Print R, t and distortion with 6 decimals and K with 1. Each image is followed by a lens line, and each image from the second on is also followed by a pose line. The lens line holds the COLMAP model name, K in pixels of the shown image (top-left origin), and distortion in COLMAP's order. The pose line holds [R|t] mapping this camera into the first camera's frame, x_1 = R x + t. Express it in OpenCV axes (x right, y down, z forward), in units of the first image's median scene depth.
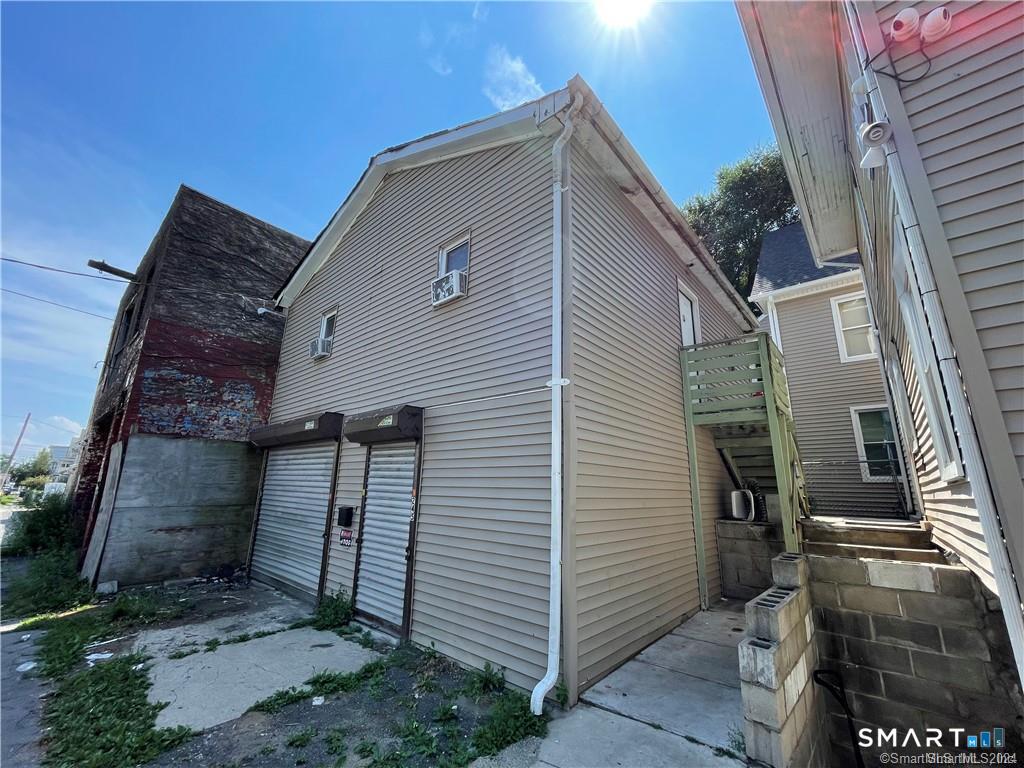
lens RADIAL K [[413.7, 0, 513.1], [0, 413.7, 383.6], [0, 0, 1]] dist [-0.001667, -0.000216]
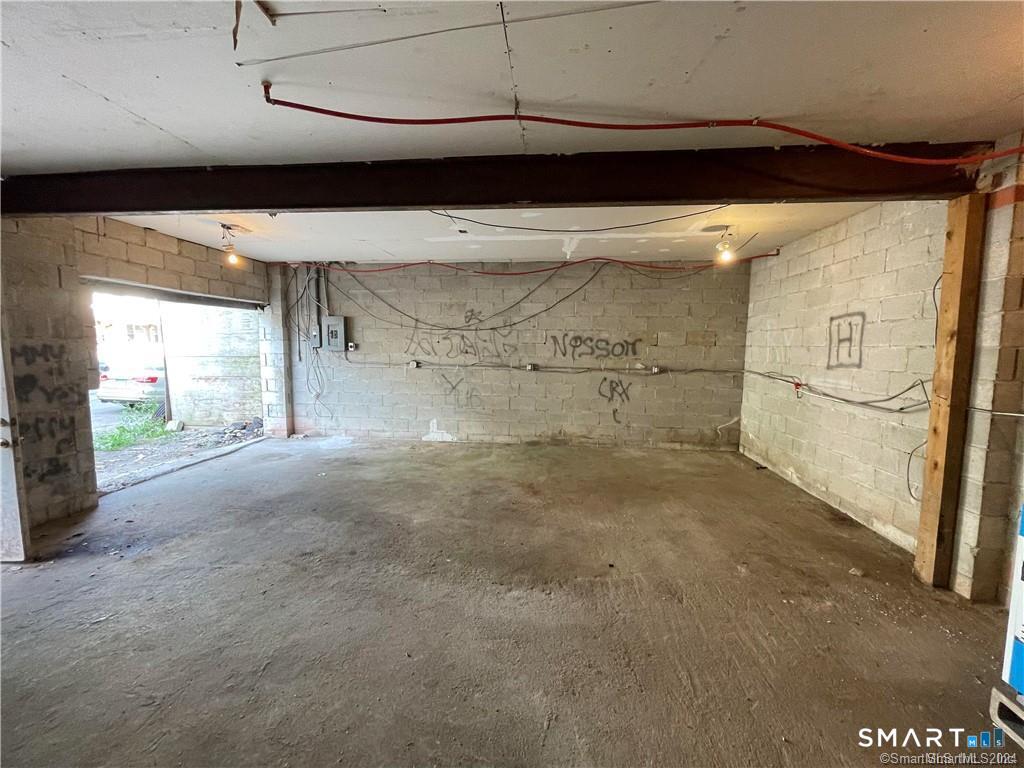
lens RADIAL K [[413.7, 0, 513.1], [0, 413.7, 383.6], [0, 0, 1]] dist [-0.001667, -0.000216]
pose [[0.579732, 0.063885, -0.812299, 0.406466], [0.203924, 0.953819, 0.220555, 0.294930], [0.788876, -0.293510, 0.539932, 1.038965]]
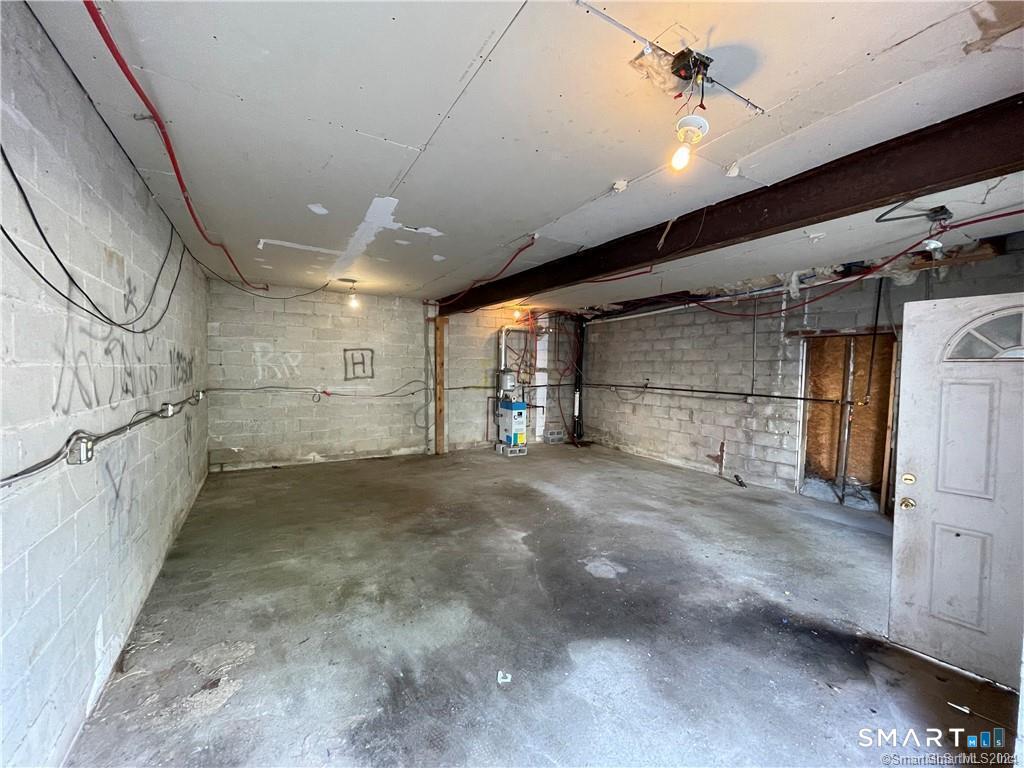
lens RADIAL K [[413.7, 0, 513.1], [0, 413.7, 383.6], [0, 0, 1]] dist [-0.001667, -0.000216]
pose [[0.302538, -0.048460, 0.951905, -0.592845], [-0.251257, 0.959327, 0.128694, 0.280733], [-0.919424, -0.278108, 0.278056, 1.083829]]
